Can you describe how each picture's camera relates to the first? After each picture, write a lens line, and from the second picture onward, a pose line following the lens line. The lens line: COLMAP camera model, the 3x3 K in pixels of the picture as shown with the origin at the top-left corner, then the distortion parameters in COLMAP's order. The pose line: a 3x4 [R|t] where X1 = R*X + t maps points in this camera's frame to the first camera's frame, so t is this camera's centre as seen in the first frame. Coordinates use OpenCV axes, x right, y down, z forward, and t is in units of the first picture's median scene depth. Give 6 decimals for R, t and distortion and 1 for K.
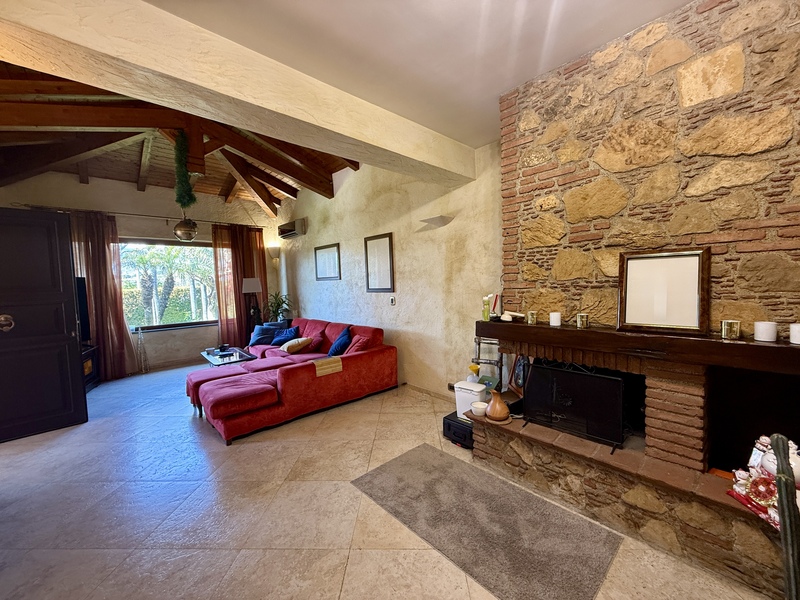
lens RADIAL K [[319.4, 0, 397.1], [0, 319.4, 298.8], [0, 0, 1]] dist [-0.000133, -0.000390]
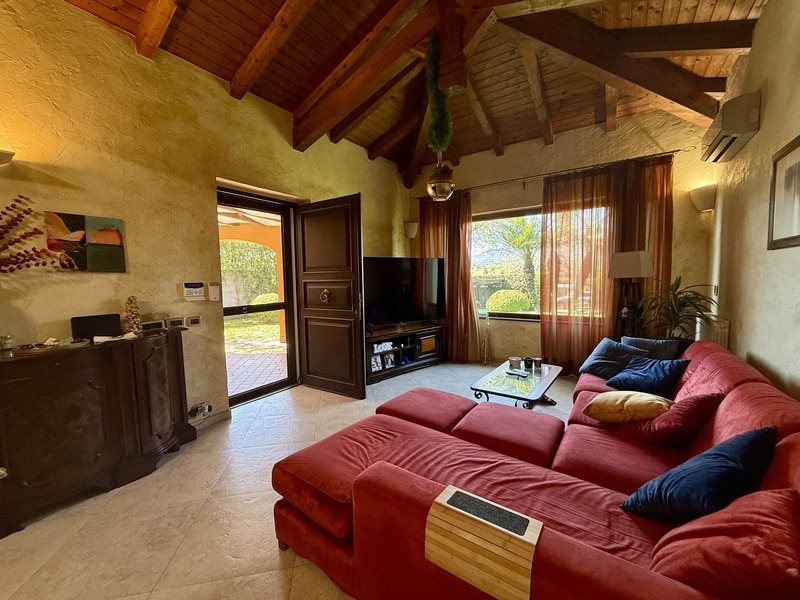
lens RADIAL K [[319.4, 0, 399.0], [0, 319.4, 300.5], [0, 0, 1]] dist [-0.000133, -0.000390]
pose [[0.220501, 0.097451, -0.970506, 0.009961], [-0.041872, 0.995025, 0.090400, -0.017126], [0.974488, 0.020704, 0.223484, 0.585097]]
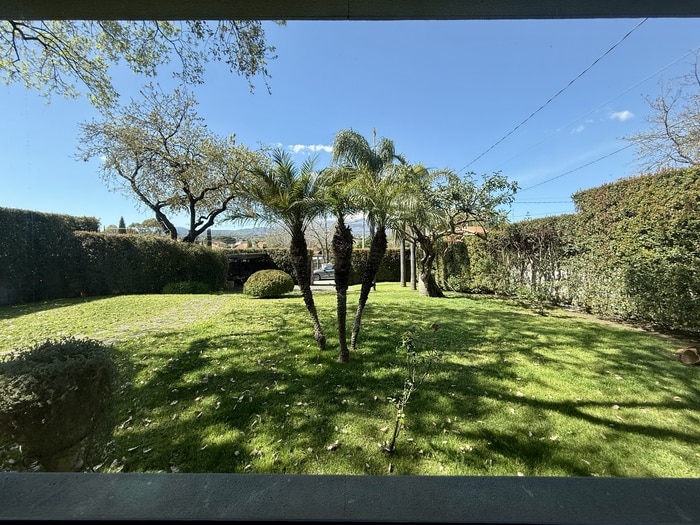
lens RADIAL K [[279.5, 0, 352.3], [0, 279.5, 259.9], [0, 0, 1]] dist [-0.000133, -0.000390]
pose [[0.739483, 0.064207, -0.670106, -0.733570], [-0.061152, 0.997732, 0.028115, -0.062893], [0.670392, 0.020187, 0.741733, 1.065552]]
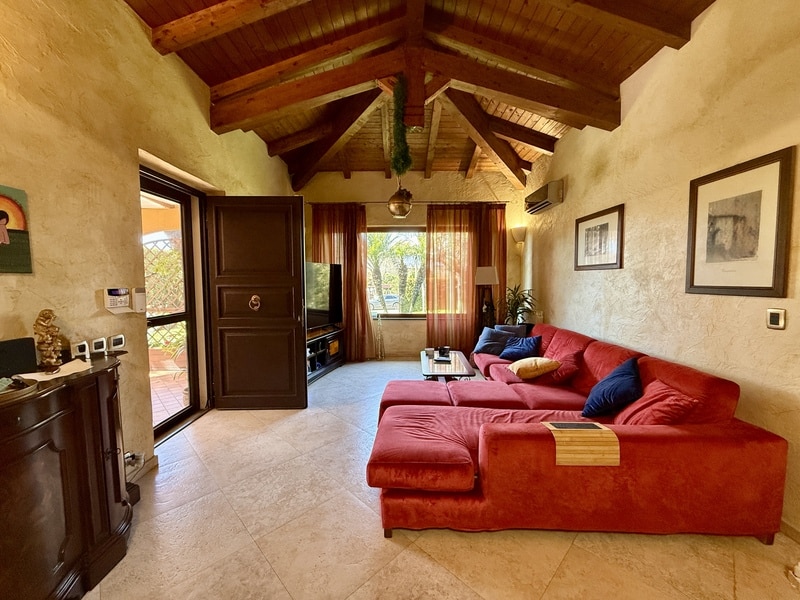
lens RADIAL K [[319.4, 0, 399.5], [0, 319.4, 300.3], [0, 0, 1]] dist [-0.000133, -0.000390]
pose [[0.728443, 0.073250, -0.681179, -0.073985], [-0.056435, 0.997304, 0.046893, -0.007247], [0.682778, 0.004284, 0.730613, 0.315857]]
